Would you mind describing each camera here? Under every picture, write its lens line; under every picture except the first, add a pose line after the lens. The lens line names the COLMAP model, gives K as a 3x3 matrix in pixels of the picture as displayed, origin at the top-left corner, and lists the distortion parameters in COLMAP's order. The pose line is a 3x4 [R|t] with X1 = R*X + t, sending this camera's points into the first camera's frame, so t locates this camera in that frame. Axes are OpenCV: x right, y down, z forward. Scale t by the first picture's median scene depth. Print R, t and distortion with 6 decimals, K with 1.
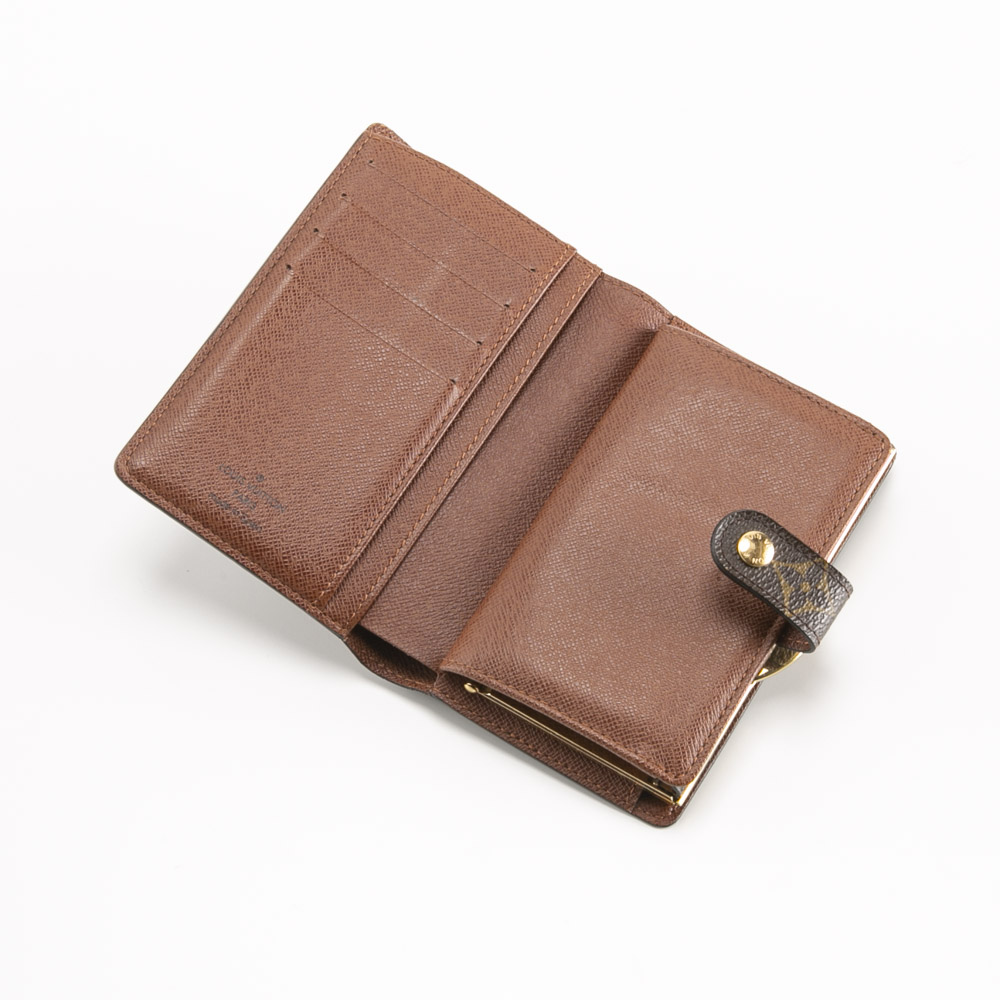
lens RADIAL K [[1685.1, 0, 496.8], [0, 1685.1, 497.3], [0, 0, 1]] dist [0.048908, 0.000000]
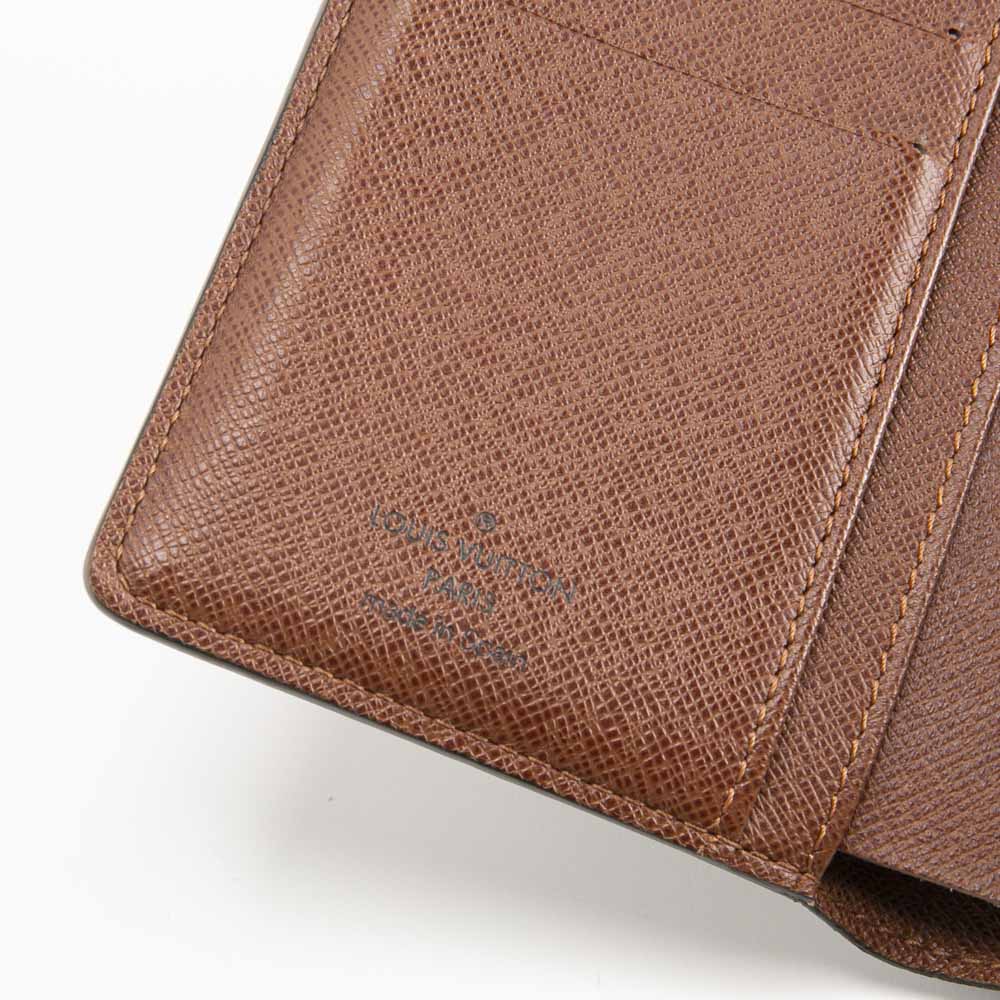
lens RADIAL K [[2111.8, 0, 503.1], [0, 2111.8, 501.6], [0, 0, 1]] dist [0.011546, 0.000000]
pose [[0.973667, -0.227844, -0.007768, -0.132973], [0.227970, 0.973327, 0.025766, -0.026437], [0.001690, -0.026858, 0.999638, 0.553252]]
